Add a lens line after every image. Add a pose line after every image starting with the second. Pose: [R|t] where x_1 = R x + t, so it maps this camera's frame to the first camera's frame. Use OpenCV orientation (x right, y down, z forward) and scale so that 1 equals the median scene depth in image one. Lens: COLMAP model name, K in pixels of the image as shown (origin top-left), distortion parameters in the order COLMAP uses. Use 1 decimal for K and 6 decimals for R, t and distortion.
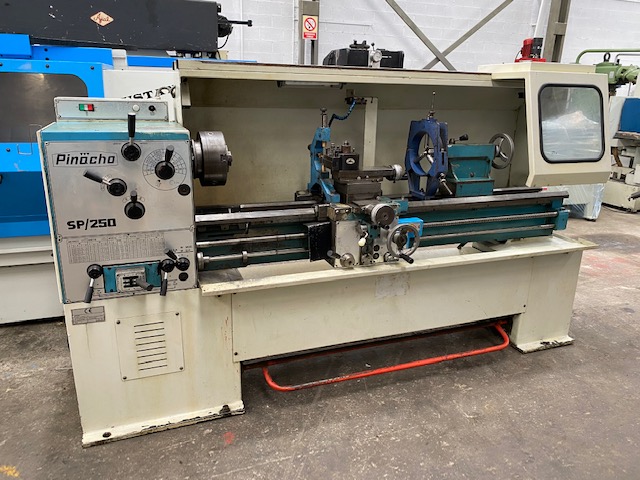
lens RADIAL K [[492.2, 0, 321.6], [0, 492.2, 239.1], [0, 0, 1]] dist [0.011994, -0.000157]
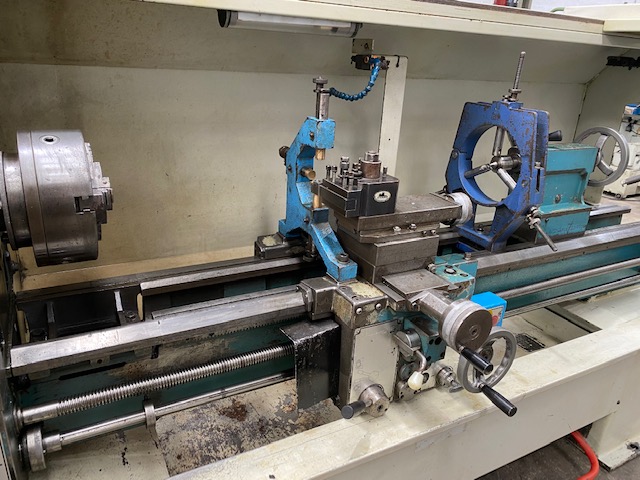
lens RADIAL K [[492.1, 0, 322.8], [0, 492.1, 238.7], [0, 0, 1]] dist [-0.004004, 0.002030]
pose [[0.990635, -0.014061, 0.135814, -0.059404], [0.002879, 0.996613, 0.082178, -0.152959], [-0.136510, -0.081018, 0.987320, 0.532967]]
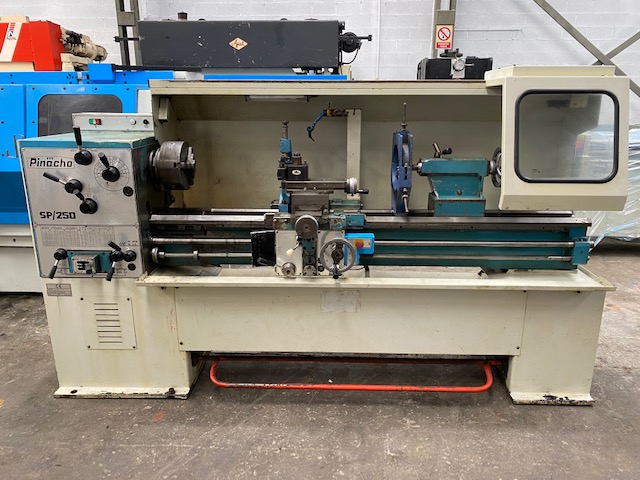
lens RADIAL K [[491.4, 0, 320.5], [0, 491.4, 236.2], [0, 0, 1]] dist [0.010010, 0.004439]
pose [[0.923415, 0.081528, -0.375044, 0.482704], [-0.091777, 0.995734, -0.009513, -0.021798], [0.372669, 0.043205, 0.926958, 0.083855]]
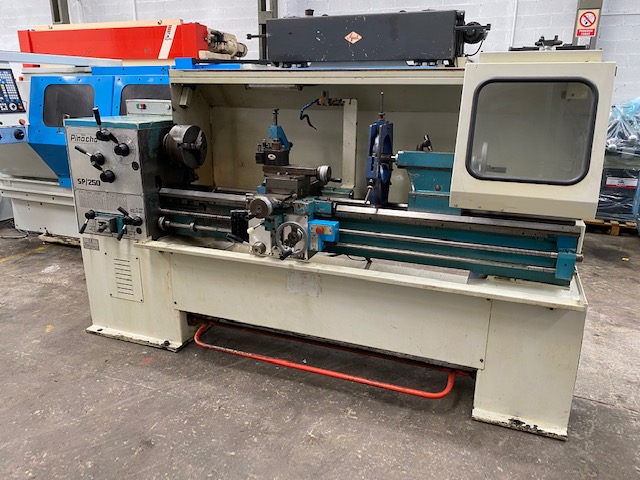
lens RADIAL K [[492.2, 0, 321.6], [0, 492.2, 239.1], [0, 0, 1]] dist [0.011994, -0.000157]
pose [[0.739903, 0.175809, -0.649334, 0.845946], [-0.188777, 0.980724, 0.050426, -0.055962], [0.645683, 0.085269, 0.758830, 0.264662]]
